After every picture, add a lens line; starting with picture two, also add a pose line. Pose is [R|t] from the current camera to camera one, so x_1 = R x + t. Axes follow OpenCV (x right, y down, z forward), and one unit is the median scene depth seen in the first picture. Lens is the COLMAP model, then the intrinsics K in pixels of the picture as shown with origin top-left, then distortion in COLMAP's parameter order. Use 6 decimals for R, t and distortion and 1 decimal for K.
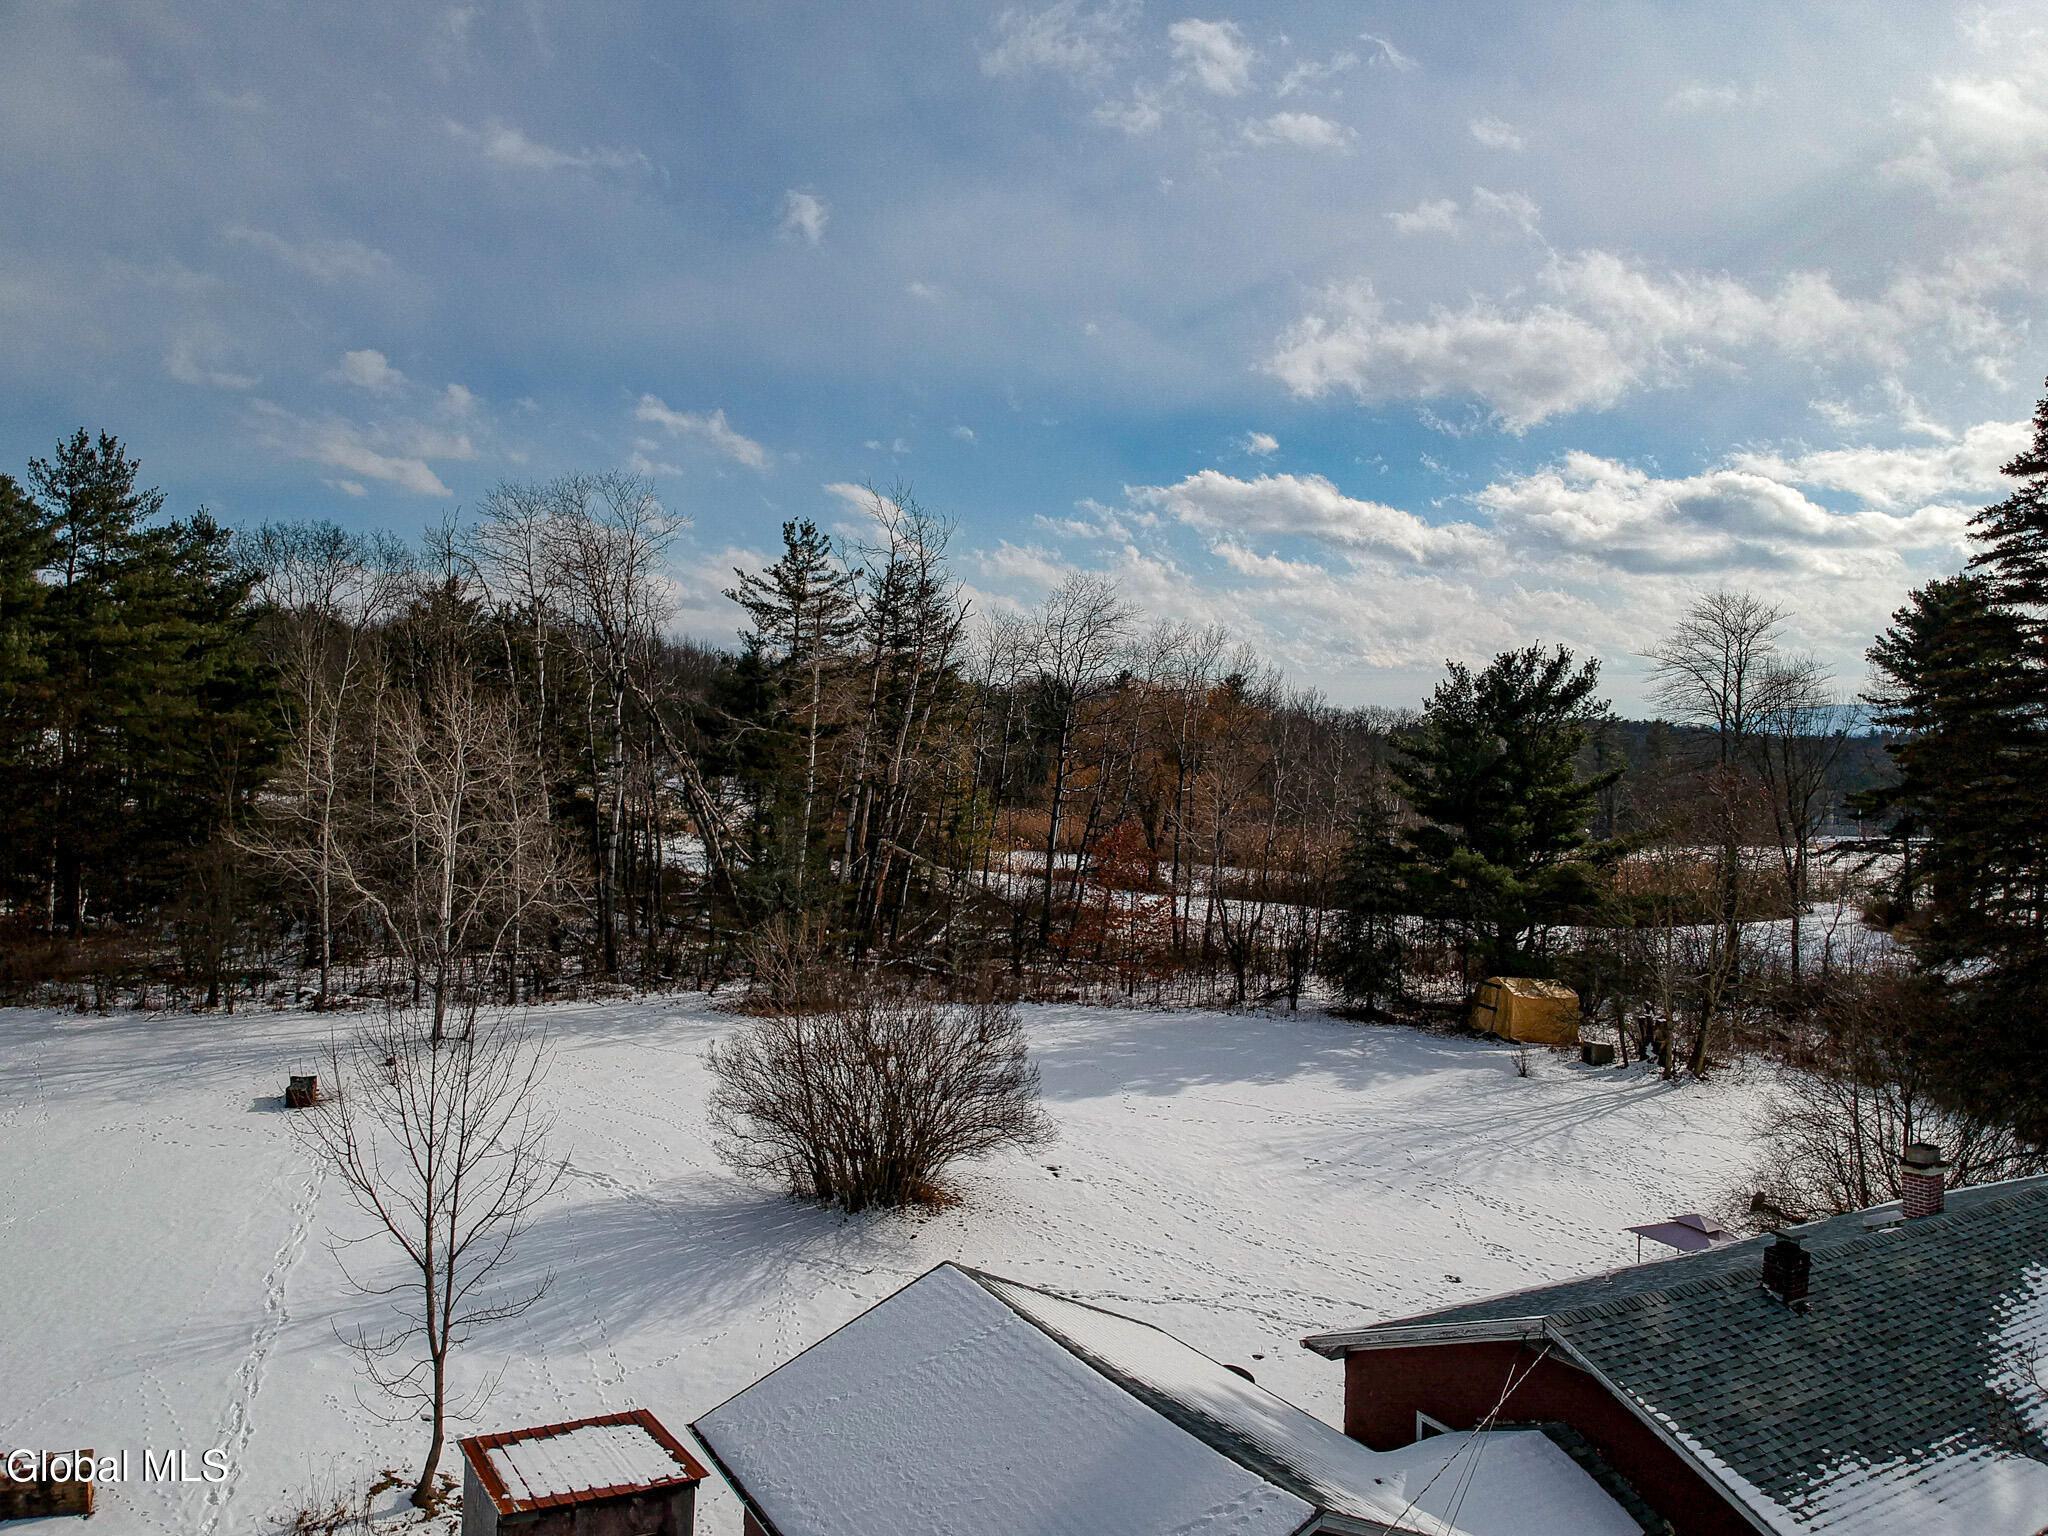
lens RADIAL K [[1509.5, 0, 1010.5], [0, 1509.5, 770.5], [0, 0, 1]] dist [0.019539, -0.047502]
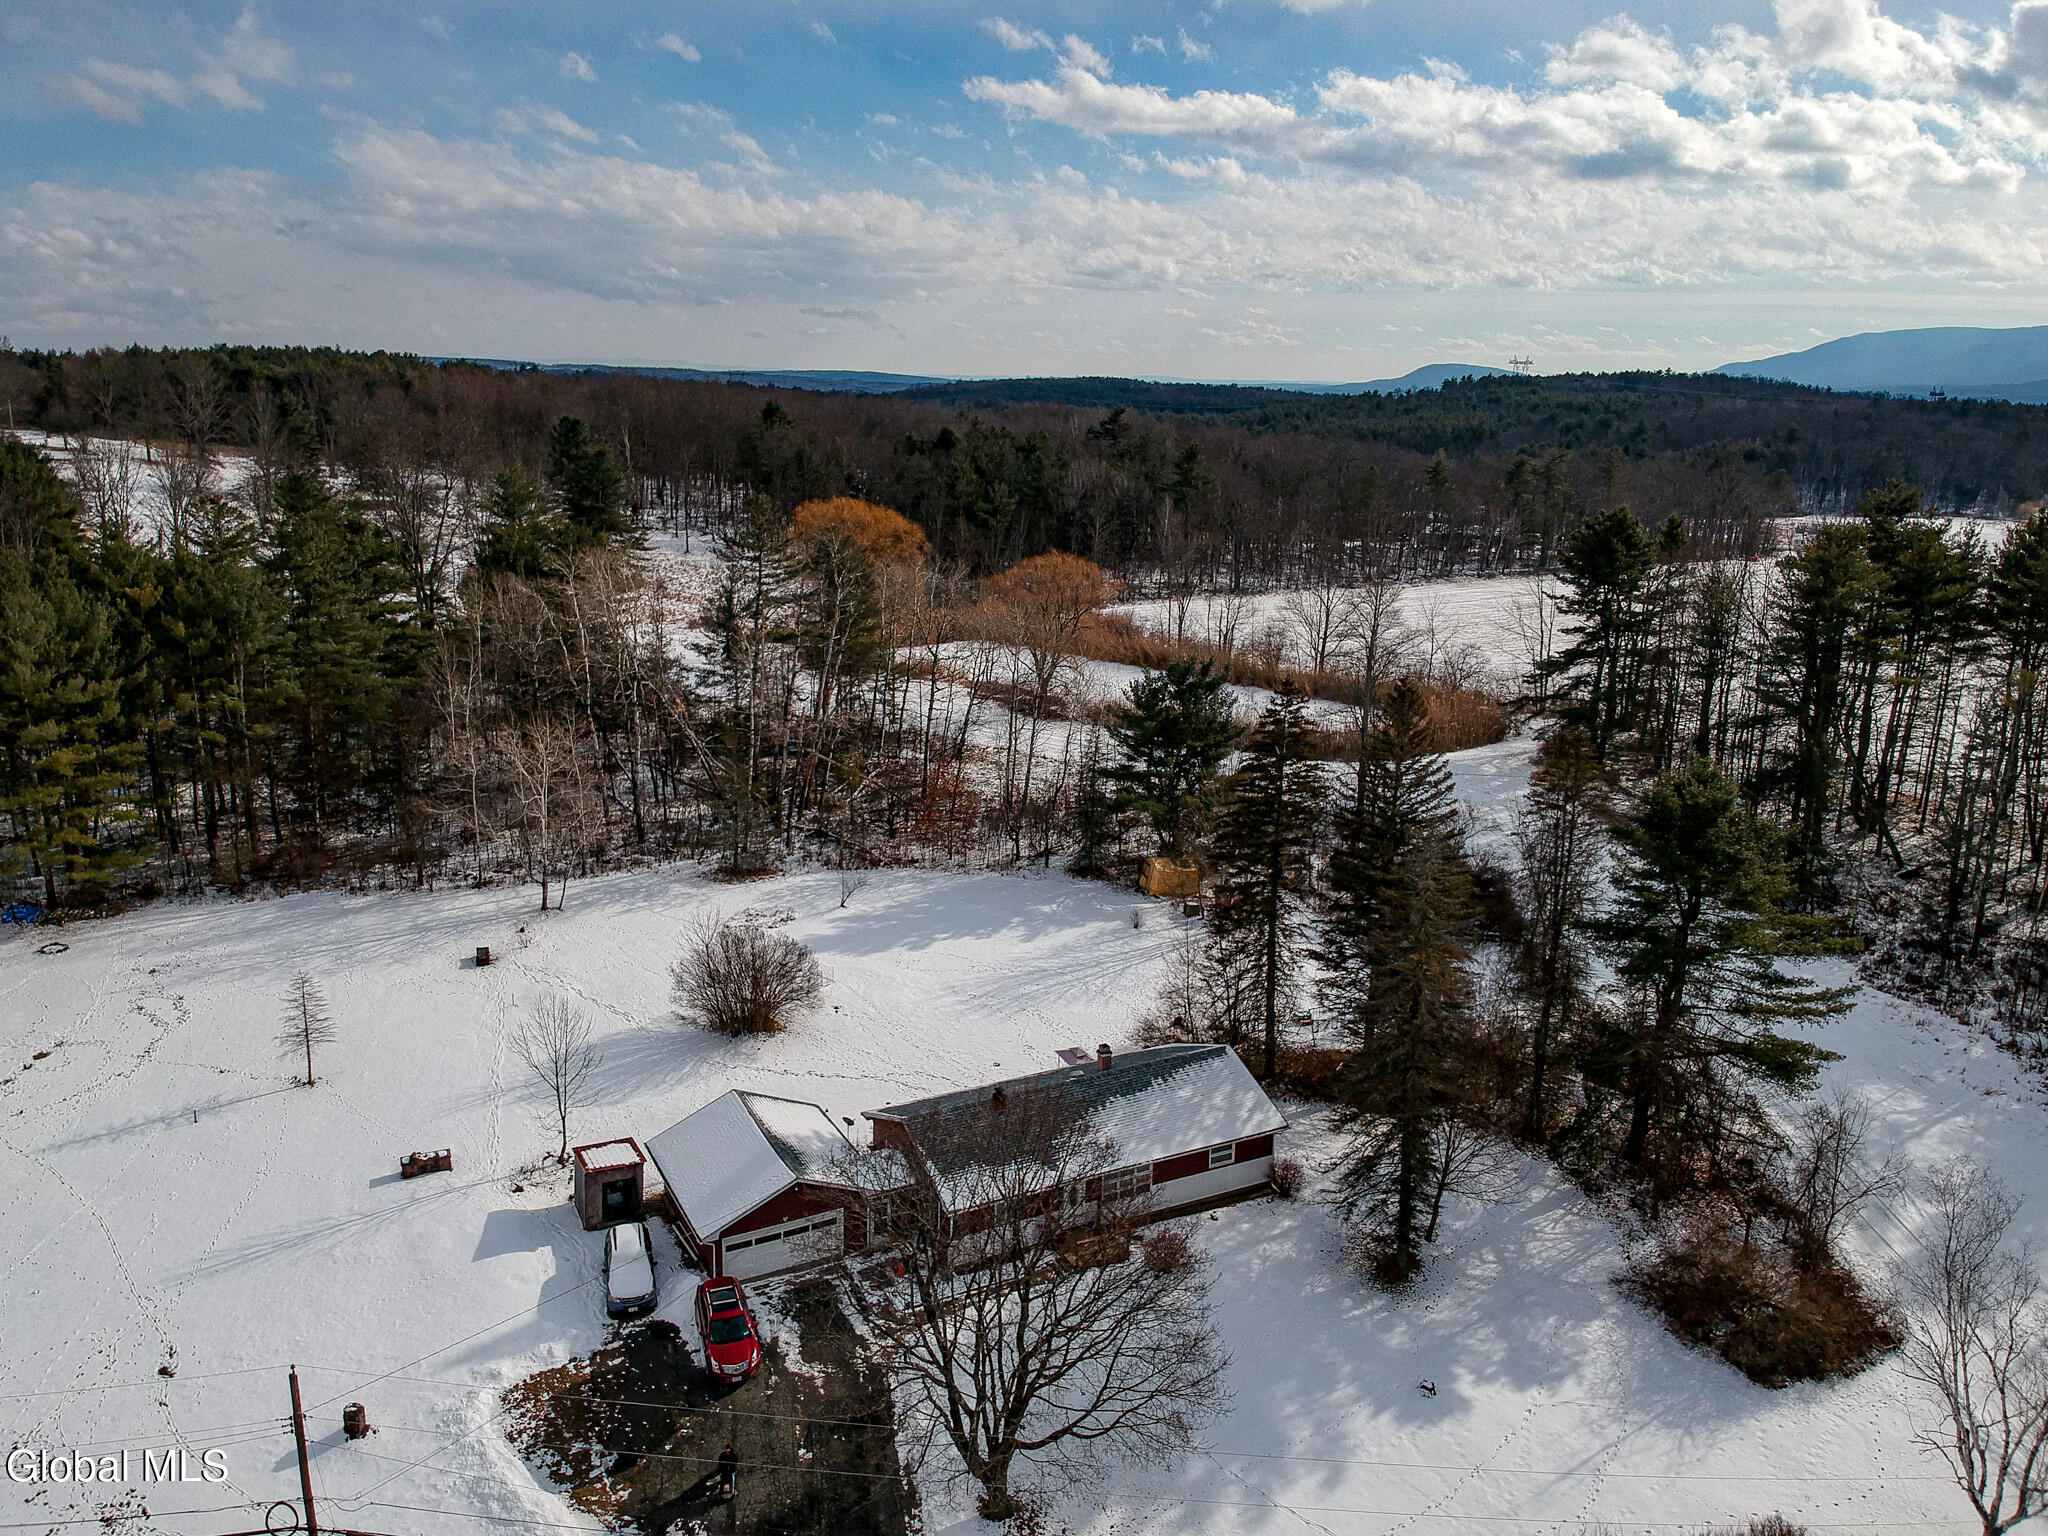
lens RADIAL K [[1509.5, 0, 1029.1], [0, 1509.5, 758.3], [0, 0, 1]] dist [0.019539, -0.047502]
pose [[0.999408, 0.007055, -0.033687, 0.310247], [0.001036, 0.972154, 0.234342, -0.488349], [0.034403, -0.234238, 0.971570, -0.829619]]
